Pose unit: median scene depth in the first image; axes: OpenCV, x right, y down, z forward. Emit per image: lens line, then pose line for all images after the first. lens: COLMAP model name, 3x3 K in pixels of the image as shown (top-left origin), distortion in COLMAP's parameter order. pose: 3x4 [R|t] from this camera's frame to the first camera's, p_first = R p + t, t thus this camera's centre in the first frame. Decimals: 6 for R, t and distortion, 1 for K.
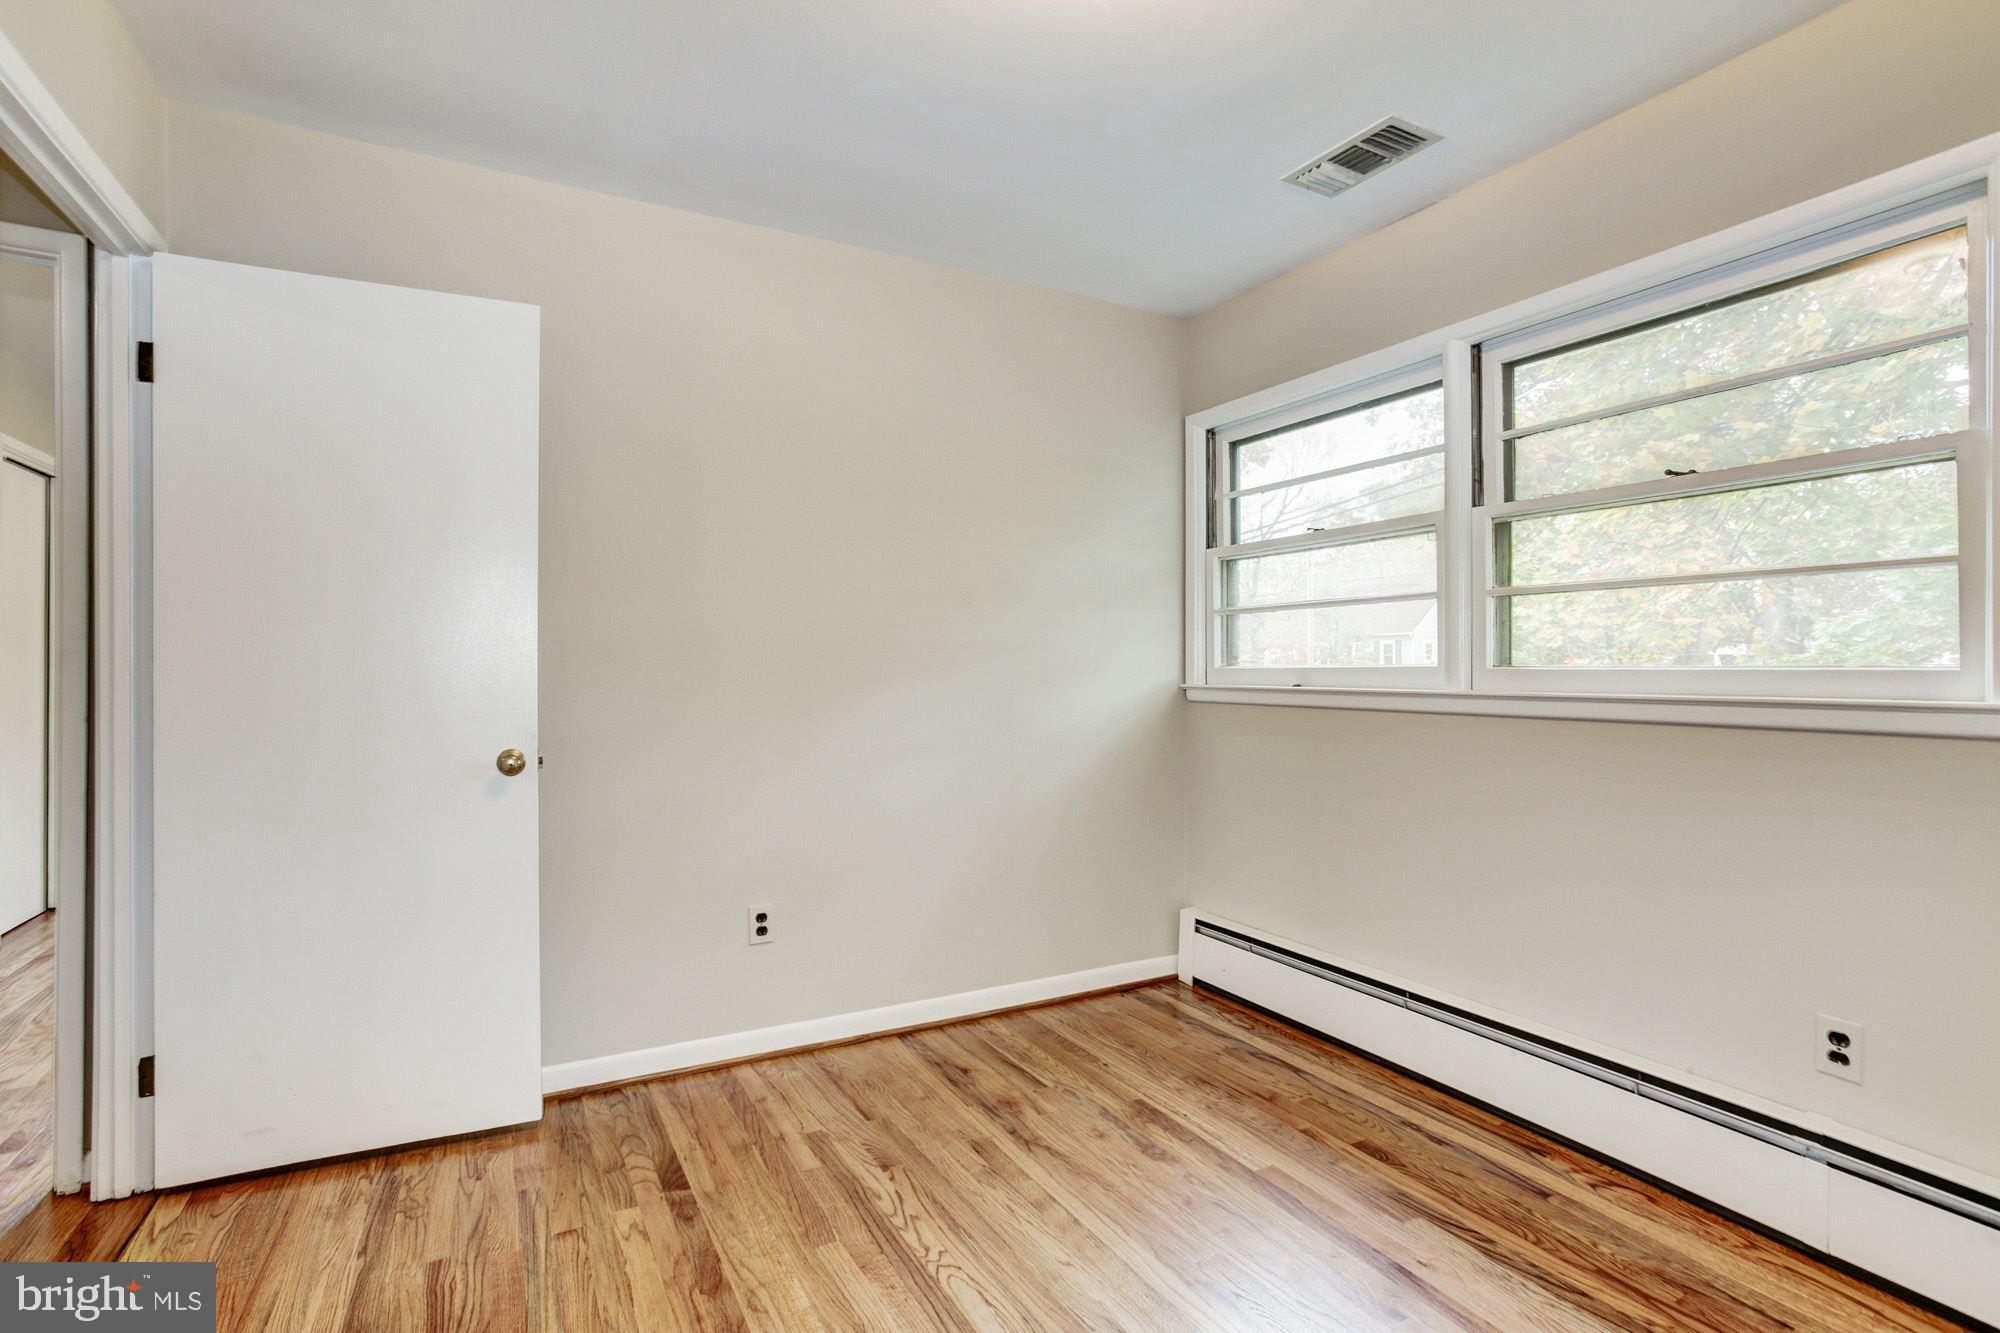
lens RADIAL K [[929.4, 0, 1003.0], [0, 929.4, 657.0], [0, 0, 1]] dist [-0.063270, 0.034914]
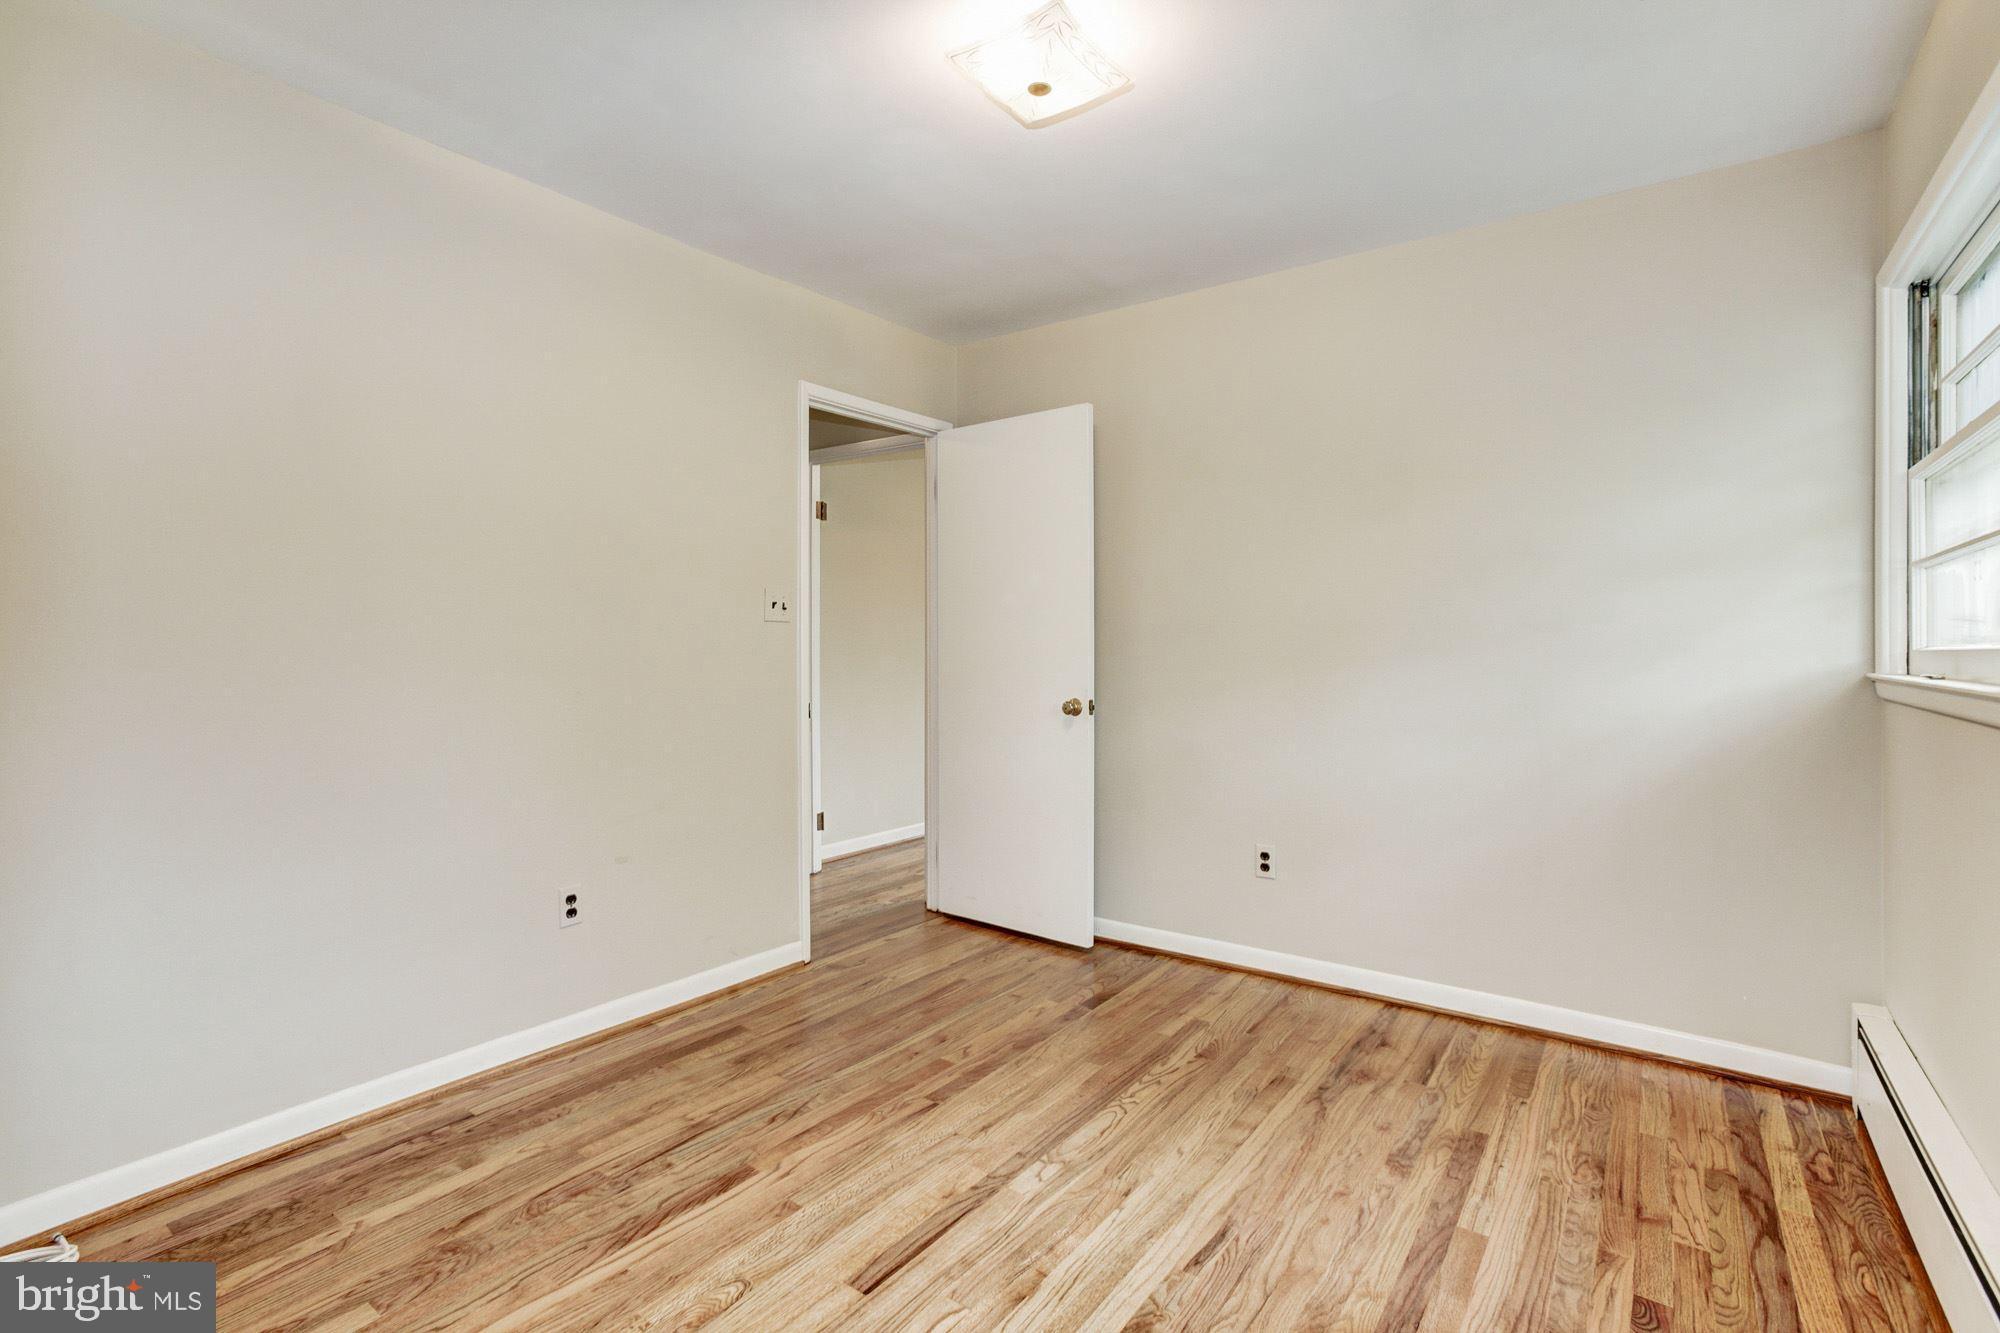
lens RADIAL K [[929.4, 0, 1003.0], [0, 929.4, 657.0], [0, 0, 1]] dist [-0.063270, 0.034914]
pose [[0.436364, 0.014611, -0.899652, 0.764379], [0.003914, 0.999828, 0.018137, 0.003816], [0.899762, -0.011436, 0.436232, 0.213854]]
